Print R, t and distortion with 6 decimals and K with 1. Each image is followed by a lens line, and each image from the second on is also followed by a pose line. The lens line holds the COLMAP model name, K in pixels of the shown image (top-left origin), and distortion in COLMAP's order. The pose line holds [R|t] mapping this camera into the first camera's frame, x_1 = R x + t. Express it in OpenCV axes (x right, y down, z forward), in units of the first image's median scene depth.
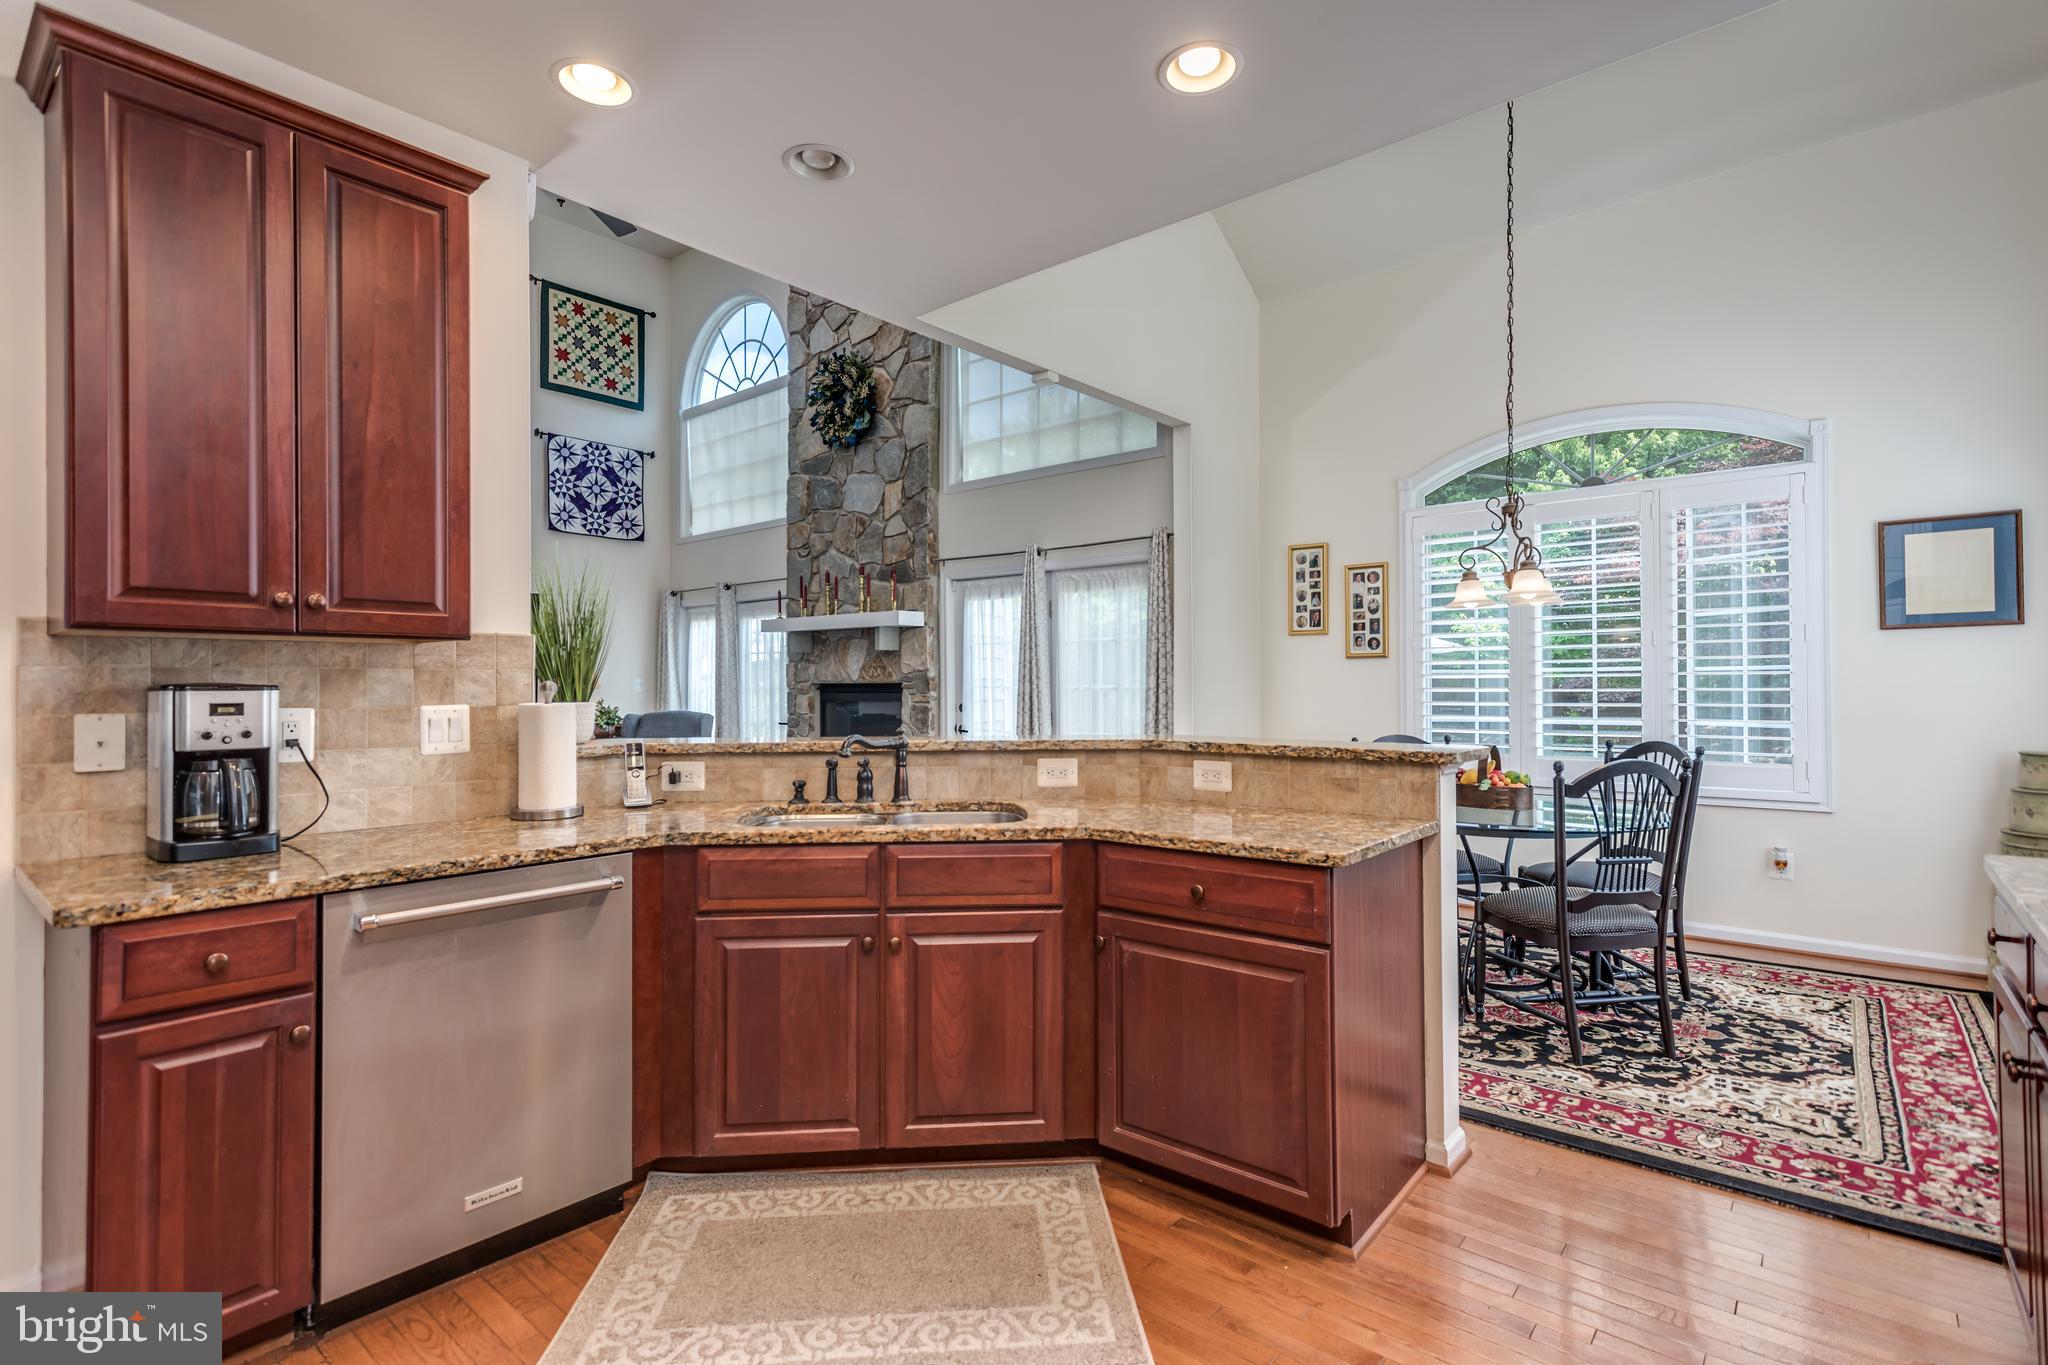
lens RADIAL K [[960.8, 0, 1024.0], [0, 960.8, 682.5], [0, 0, 1]] dist [0.007531, 0.001055]
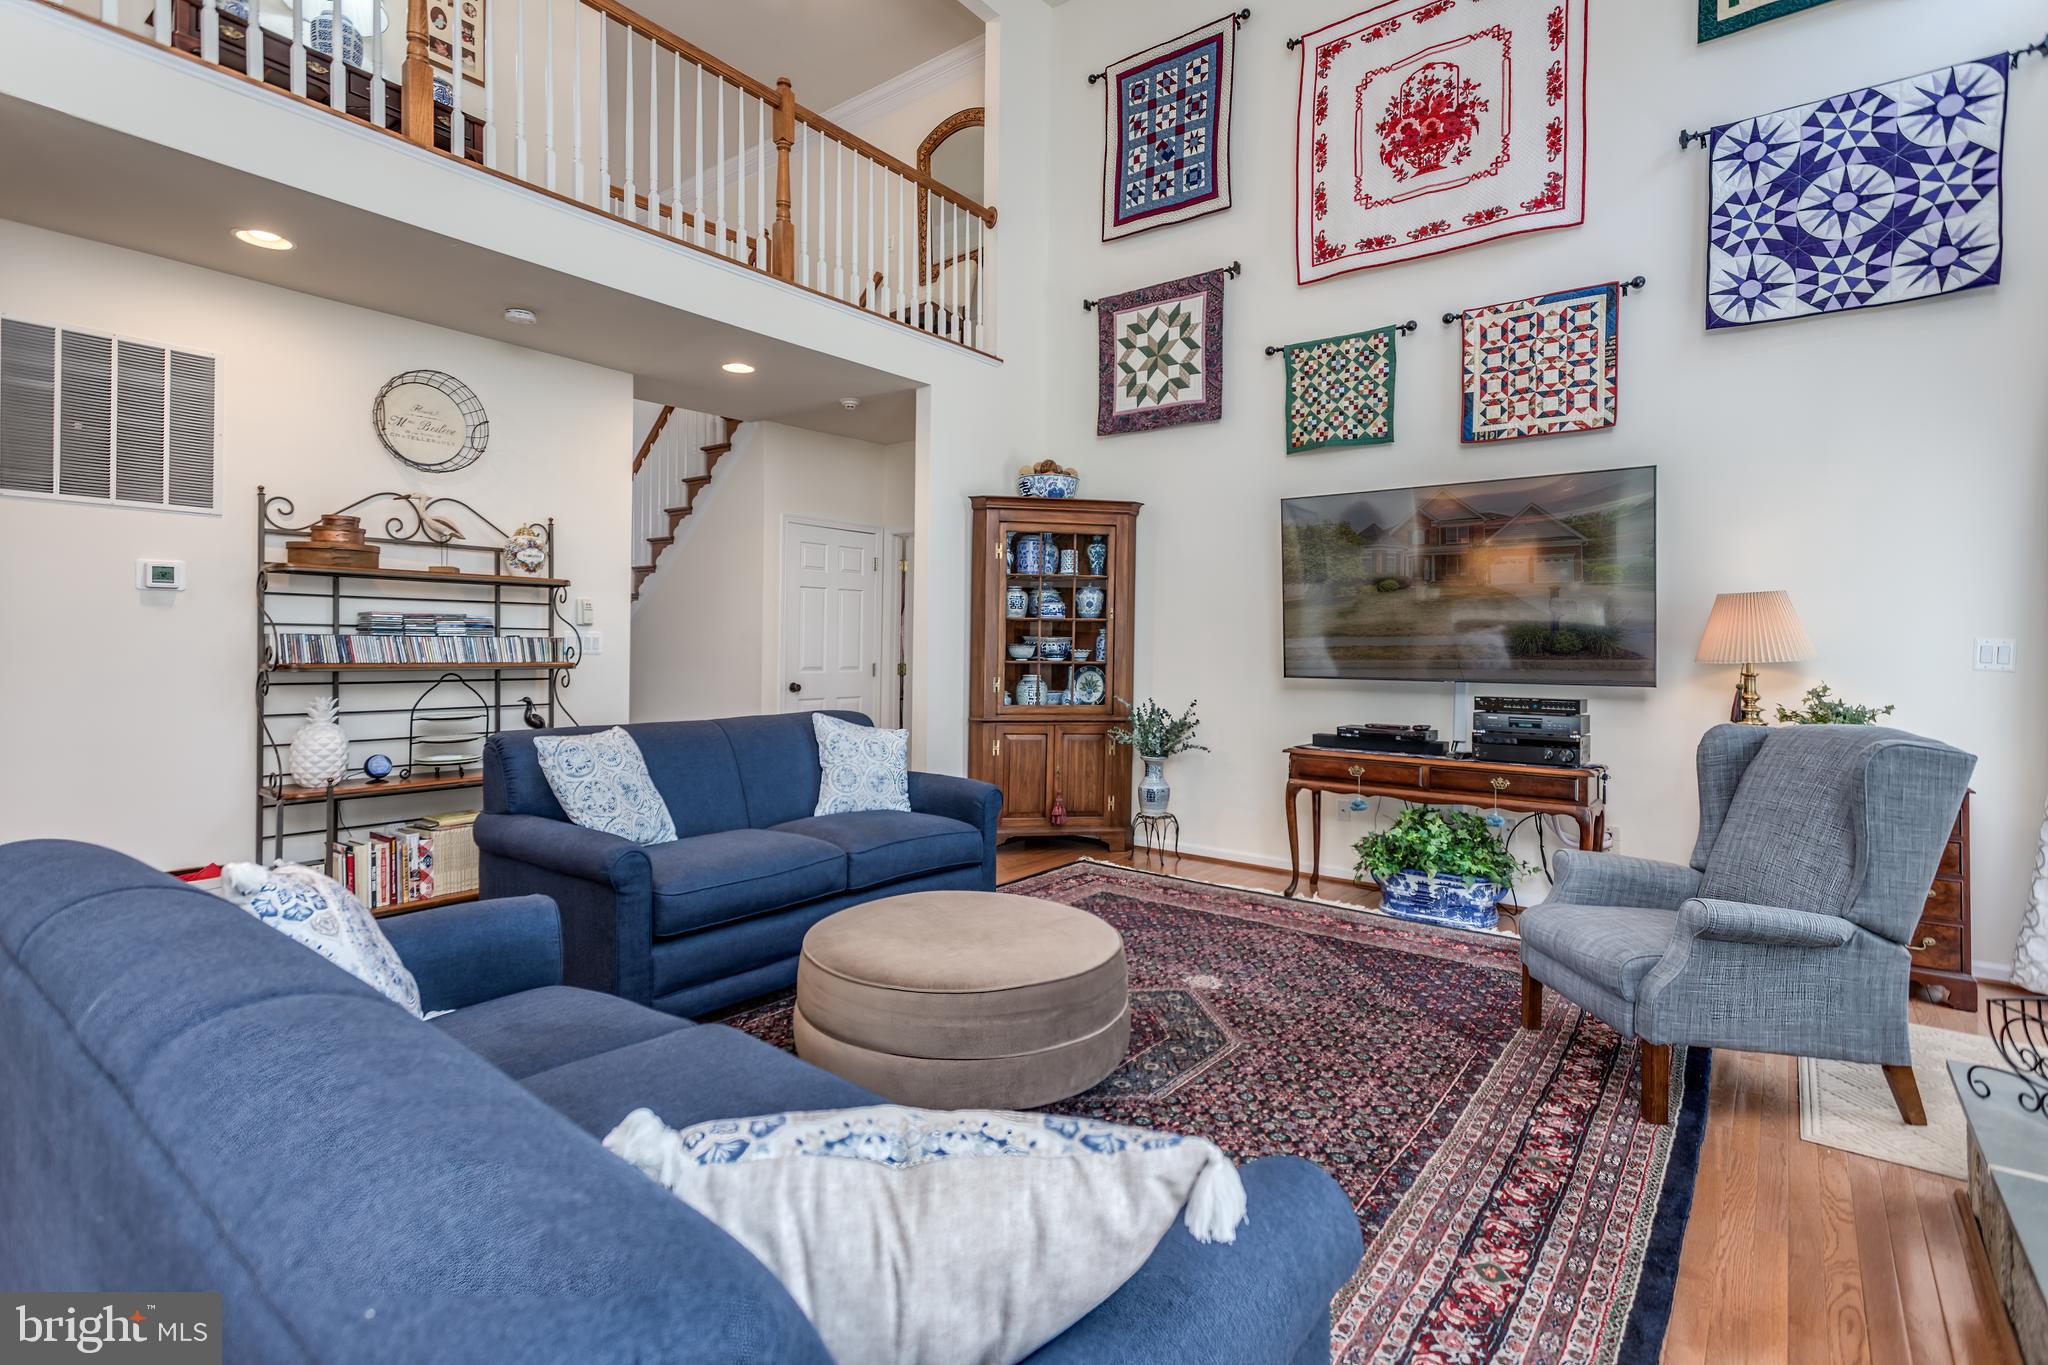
lens RADIAL K [[976.5, 0, 1019.2], [0, 976.5, 648.4], [0, 0, 1]] dist [0.010686, -0.000194]
pose [[0.037927, 0.005197, -0.999267, -0.021555], [-0.008379, 0.999953, 0.004883, 0.002994], [0.999245, 0.008187, 0.037969, 1.077326]]
